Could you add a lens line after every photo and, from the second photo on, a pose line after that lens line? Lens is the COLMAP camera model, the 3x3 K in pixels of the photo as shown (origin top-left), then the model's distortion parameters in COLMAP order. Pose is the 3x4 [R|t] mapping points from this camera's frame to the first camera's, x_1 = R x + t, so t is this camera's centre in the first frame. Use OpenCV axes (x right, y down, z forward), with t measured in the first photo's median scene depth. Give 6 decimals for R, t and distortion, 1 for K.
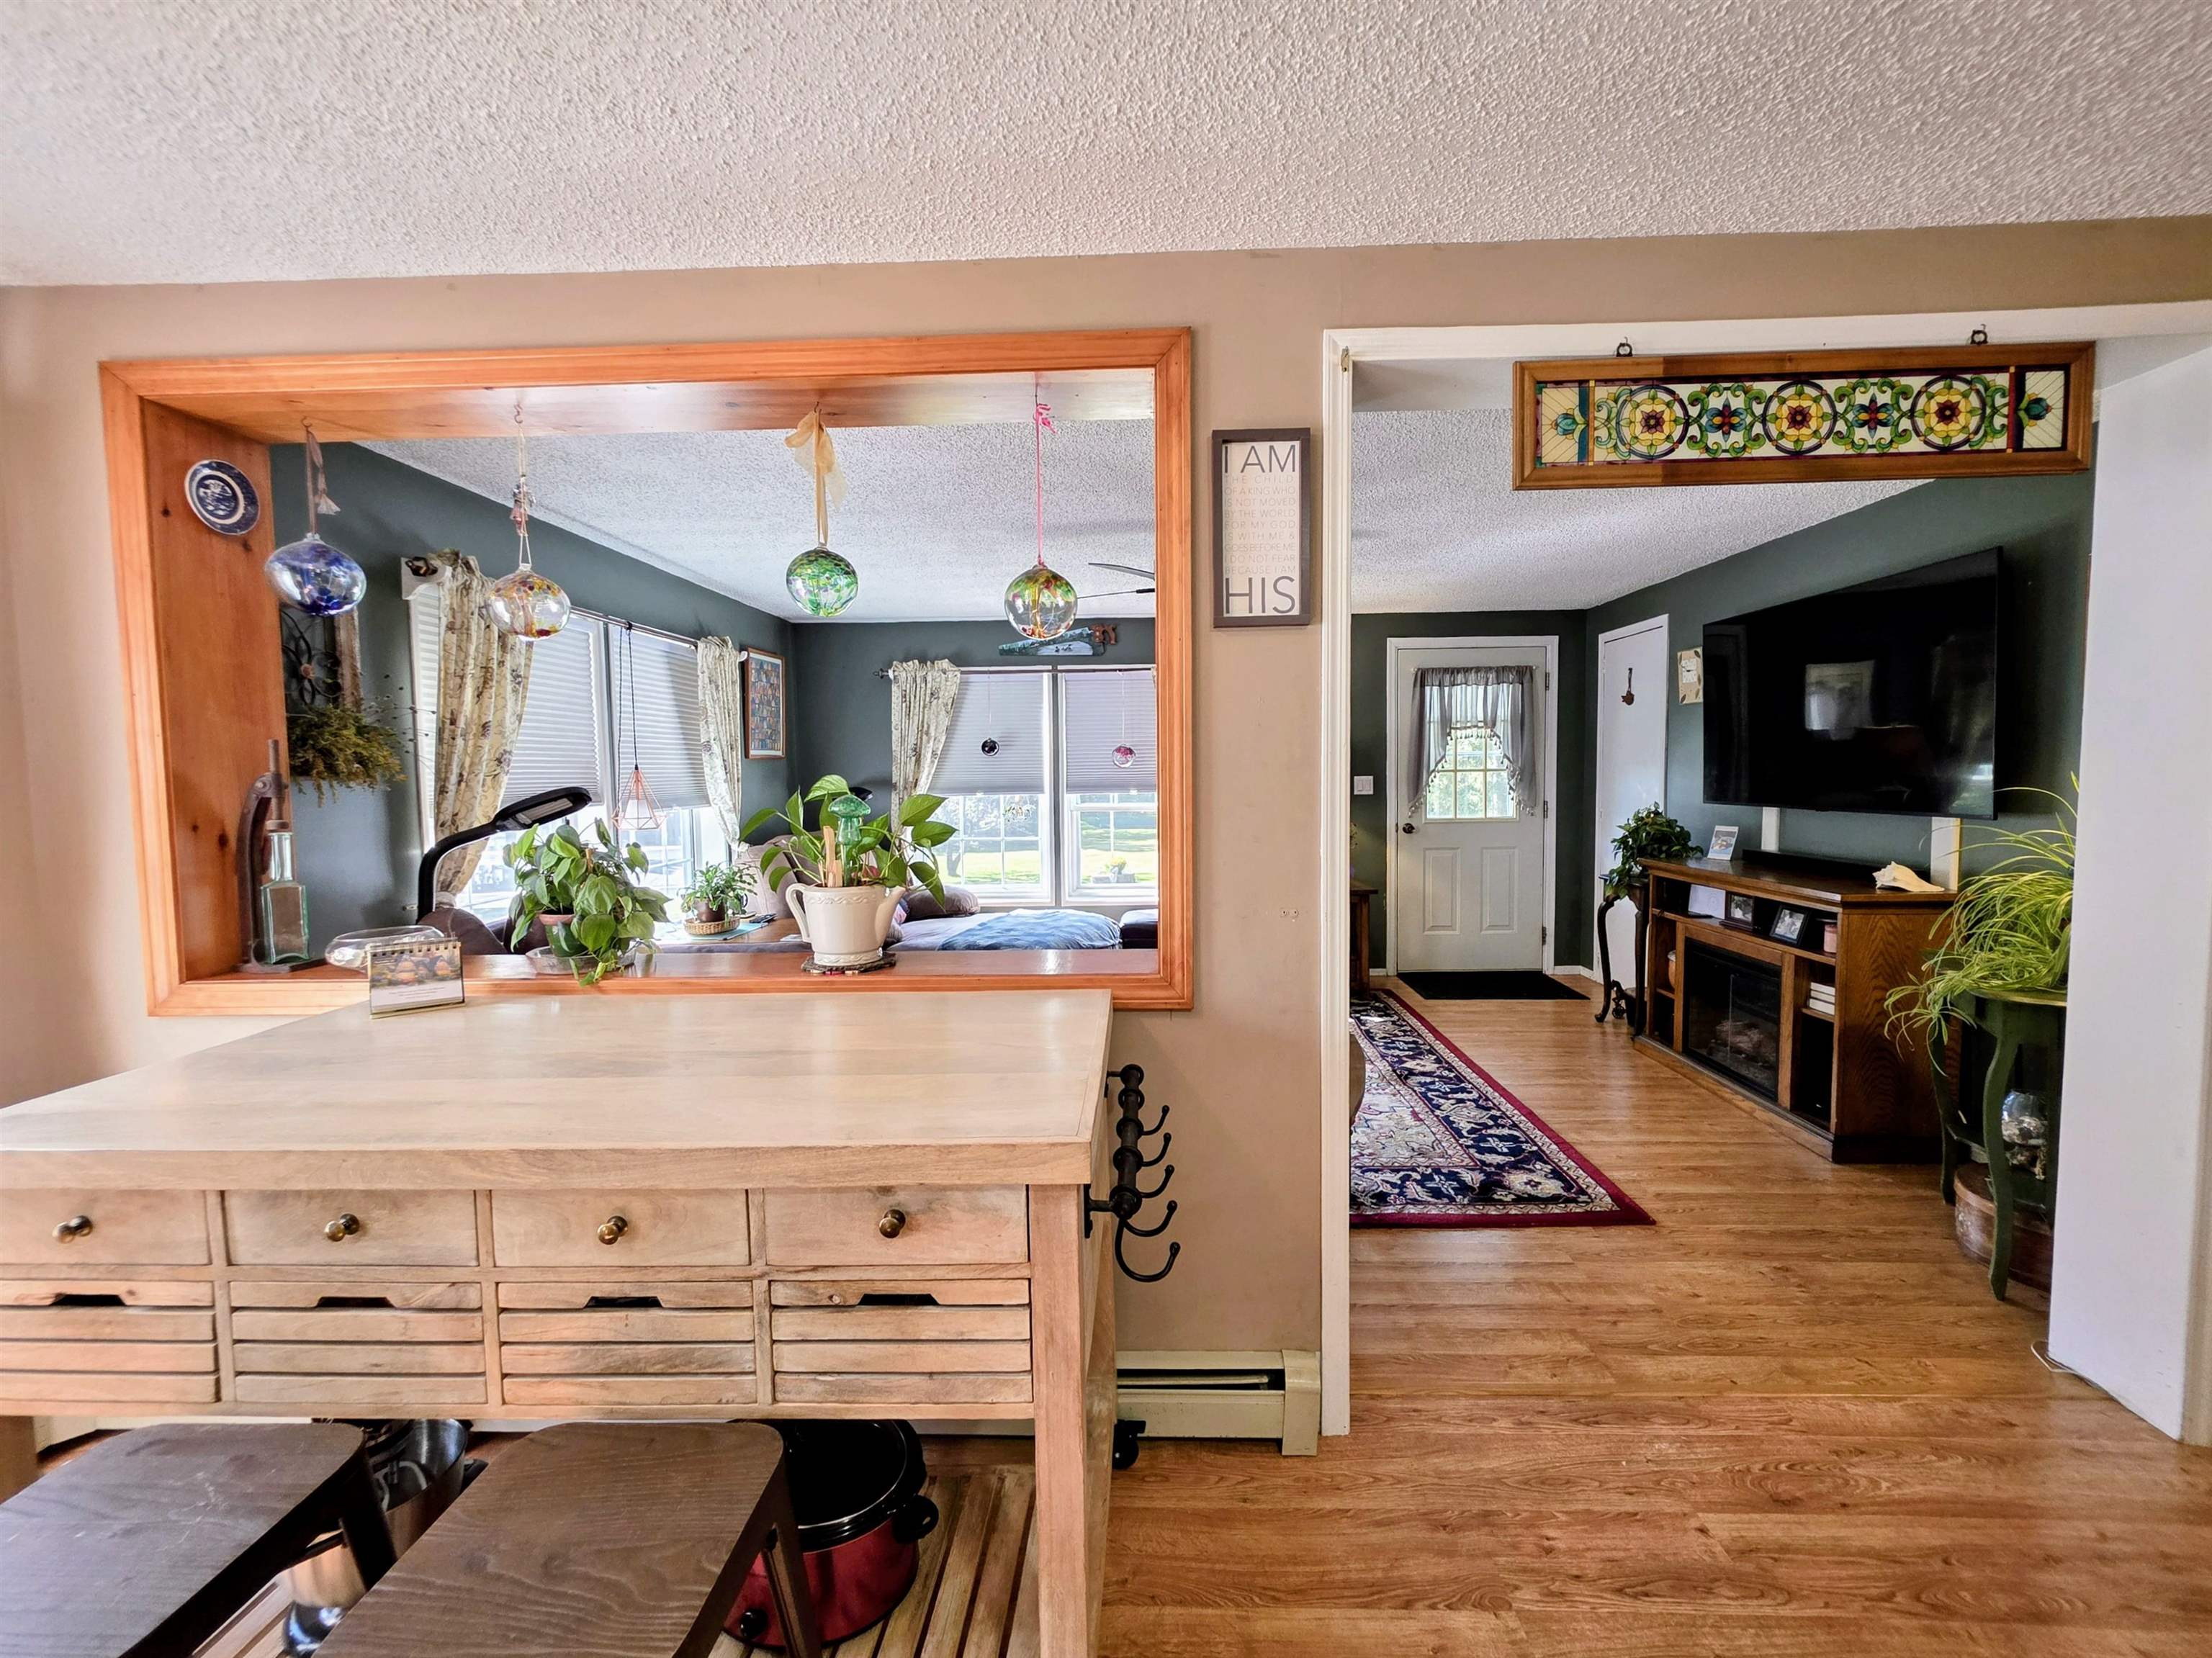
lens RADIAL K [[894.4, 0, 1117.2], [0, 894.4, 820.9], [0, 0, 1]] dist [0.001119, -0.000306]
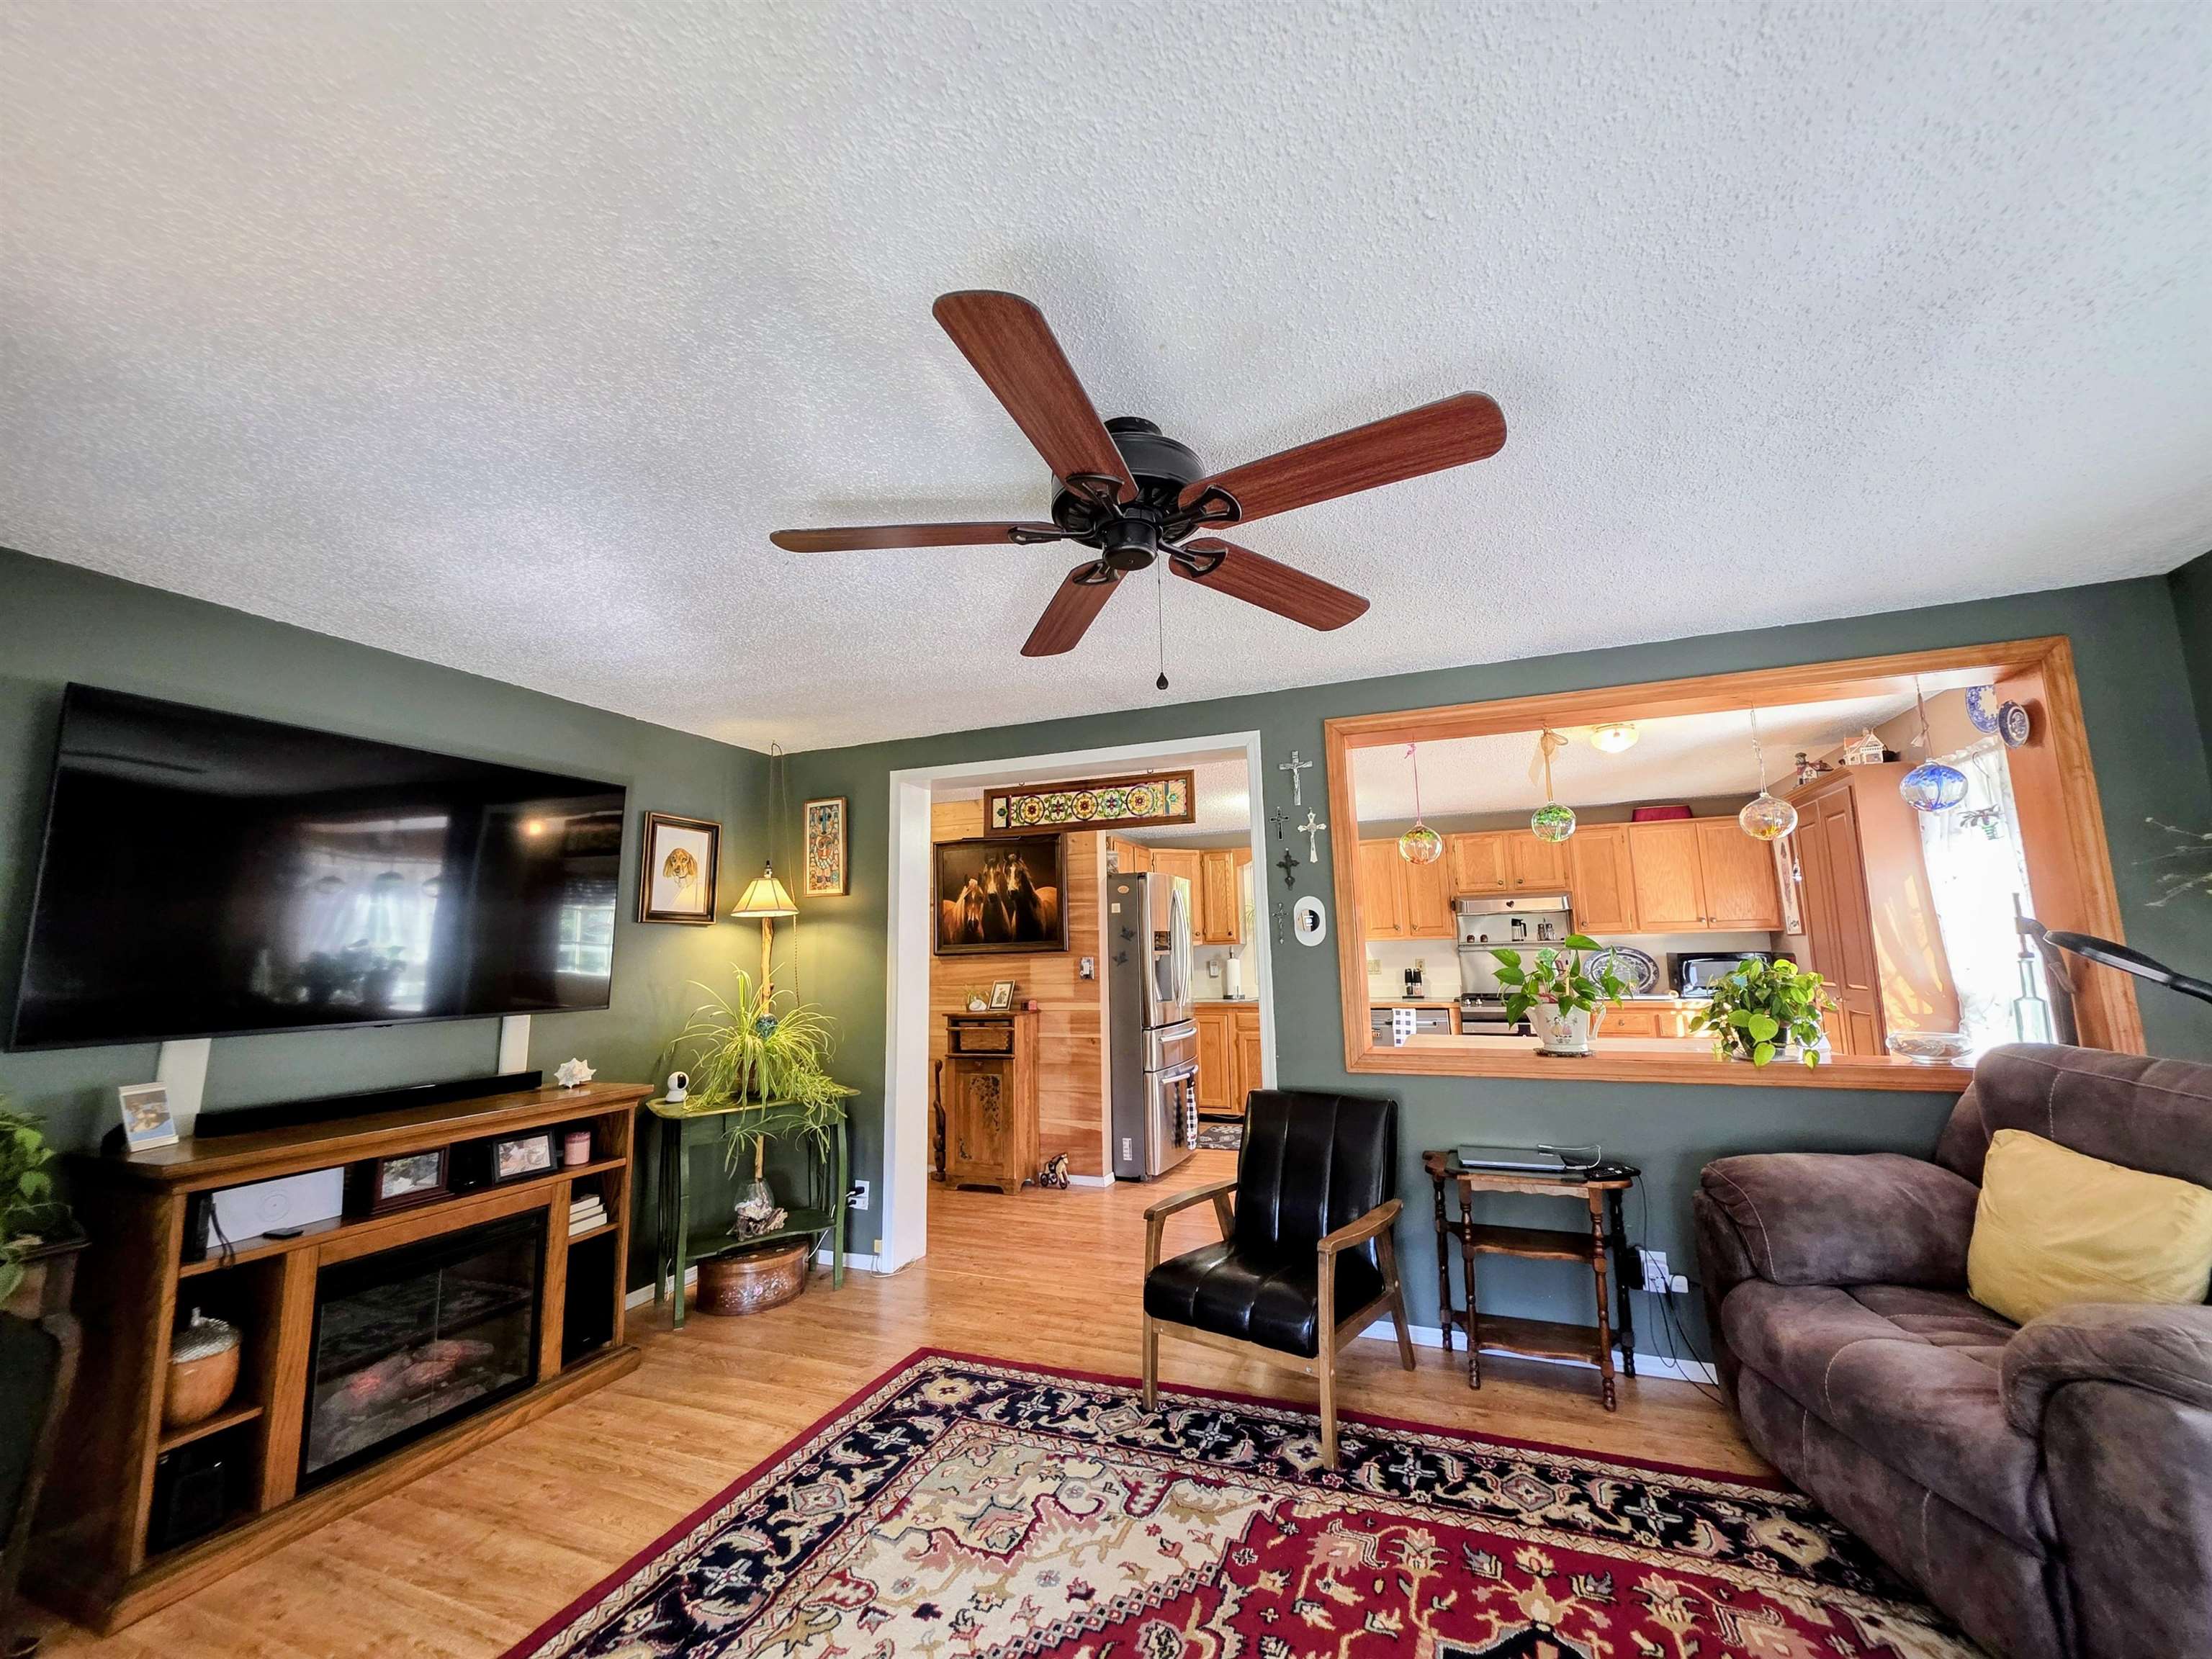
lens RADIAL K [[886.3, 0, 1118.0], [0, 886.3, 824.8], [0, 0, 1]] dist [-0.000302, 0.000867]
pose [[-0.940924, 0.082571, 0.328397, -0.062773], [0.053443, 0.993871, -0.096769, -0.088477], [-0.334374, -0.073501, -0.939570, 1.789008]]
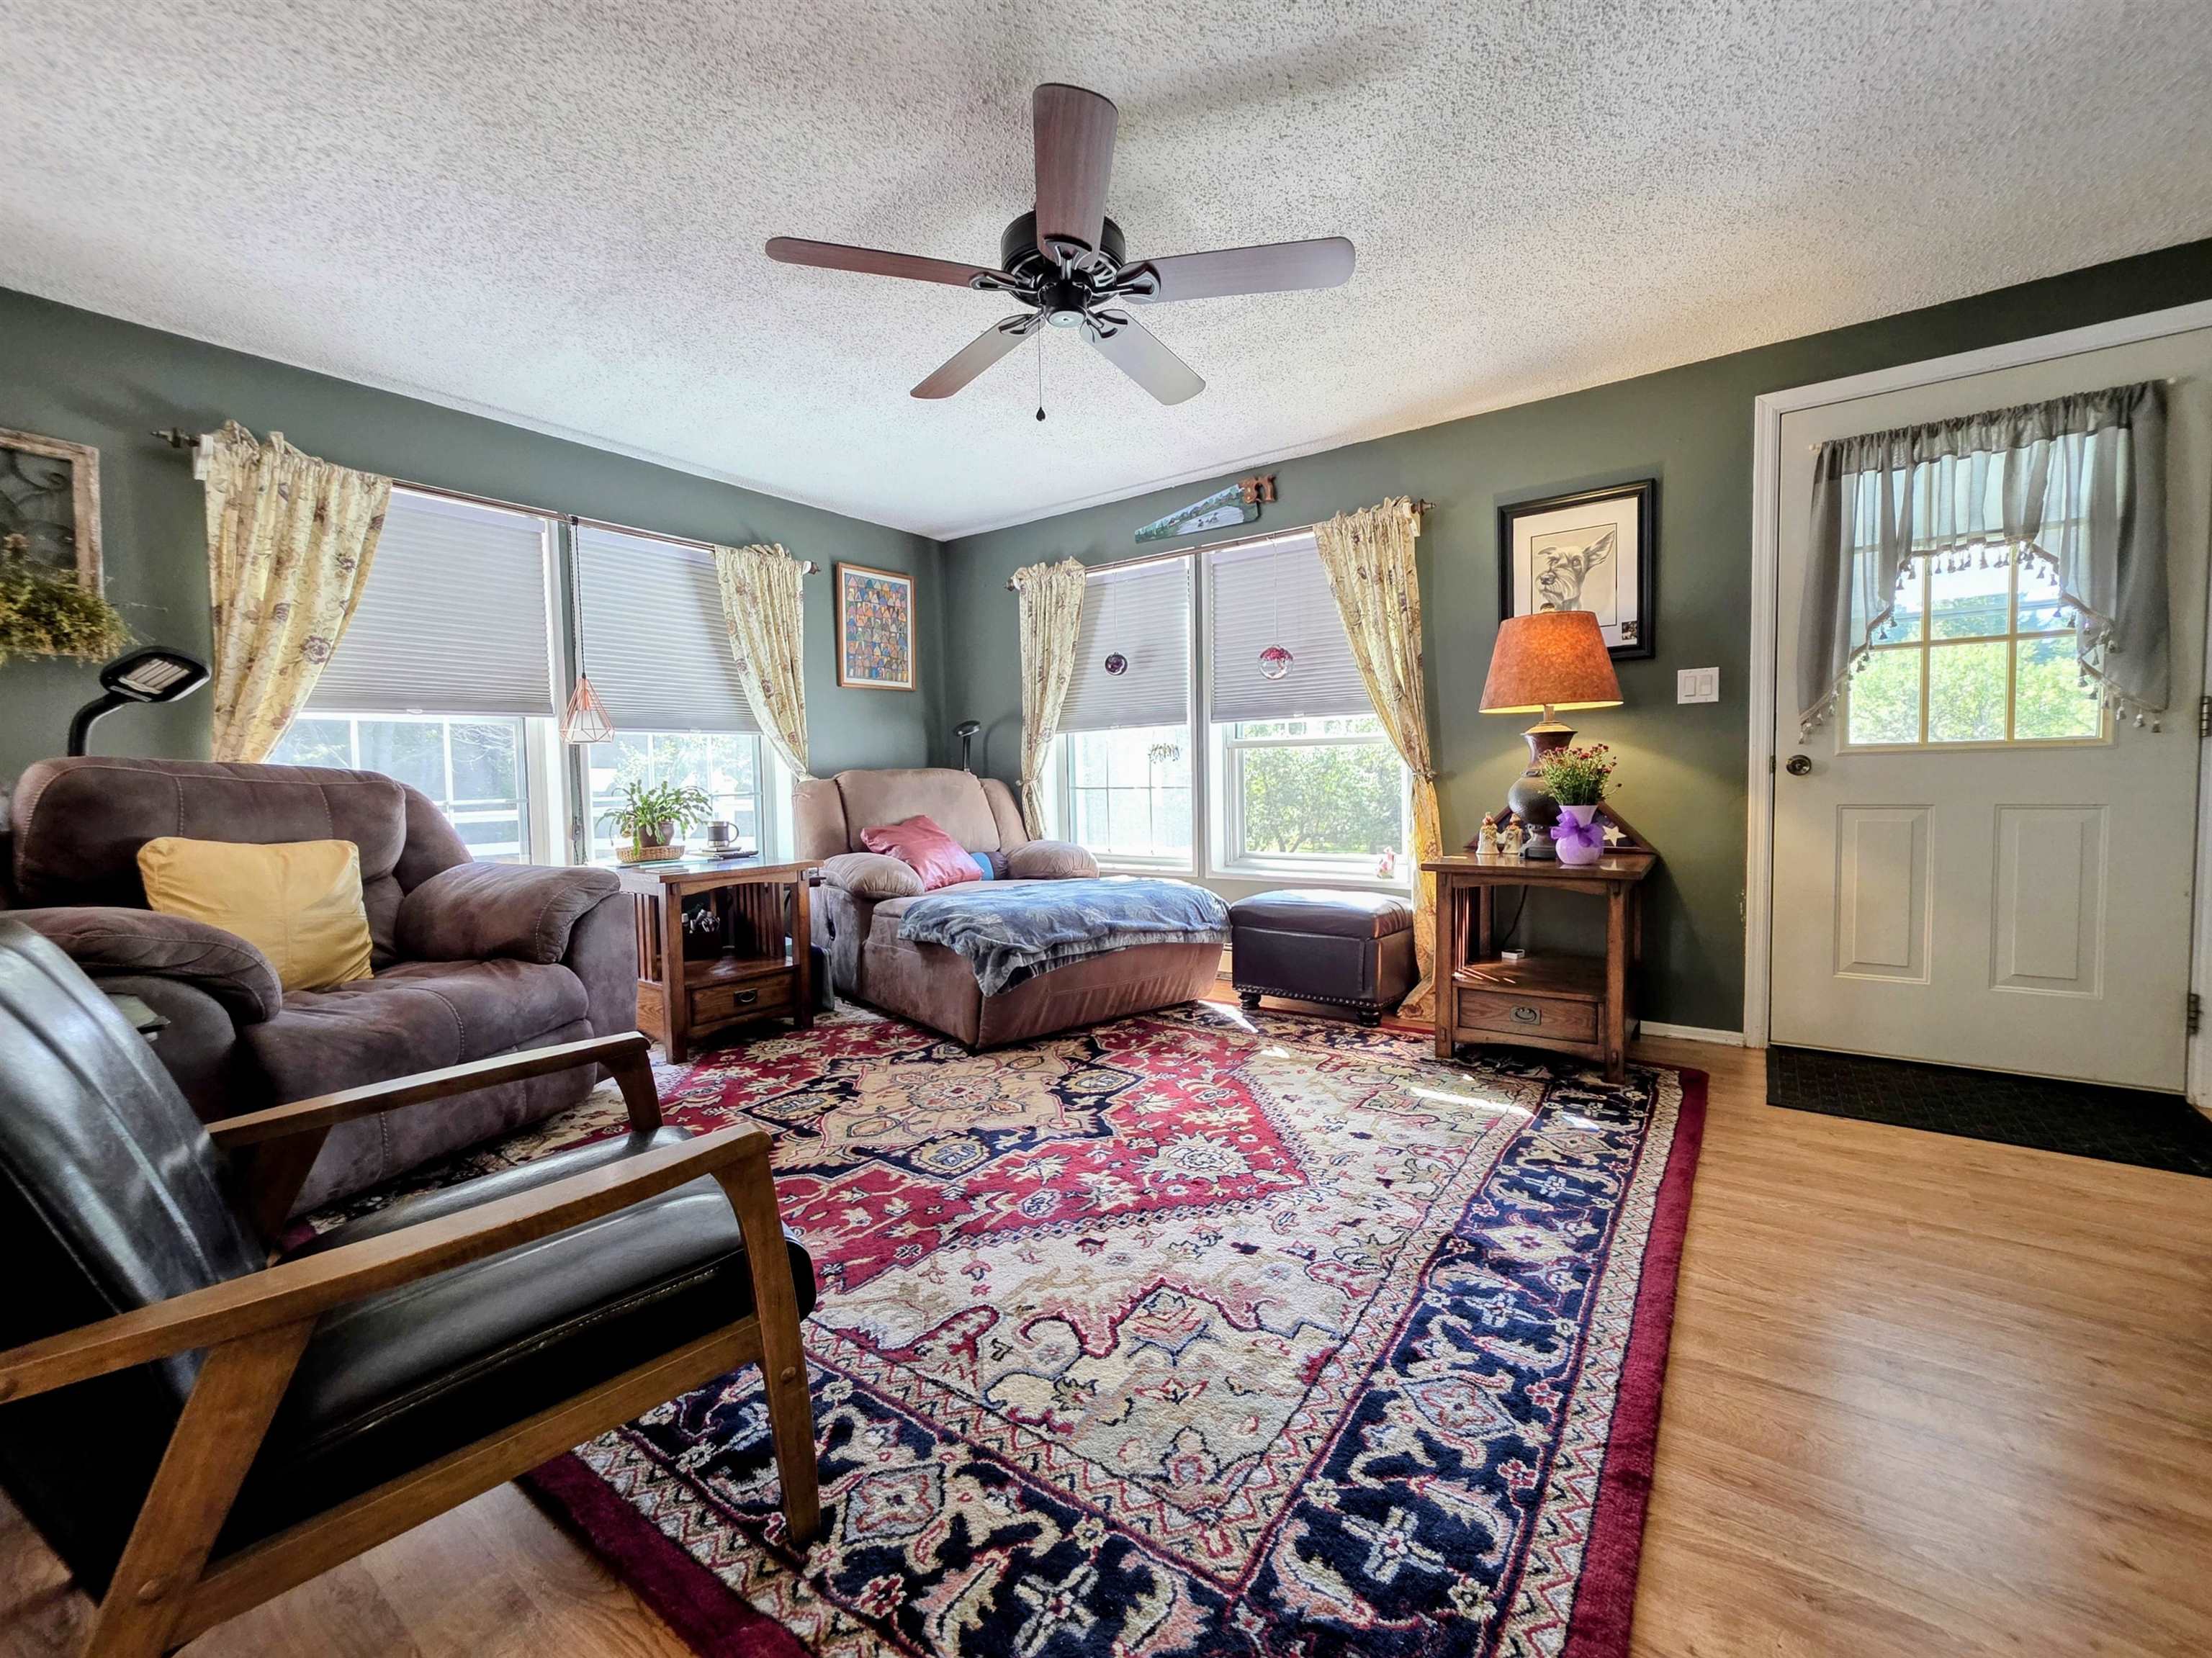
lens RADIAL K [[899.4, 0, 1111.1], [0, 899.4, 821.3], [0, 0, 1]] dist [0.001105, 0.000371]
pose [[0.829860, 0.026067, -0.557362, 0.549929], [-0.024239, 0.999649, 0.010664, 0.085198], [0.557444, 0.004660, 0.830201, 0.683135]]
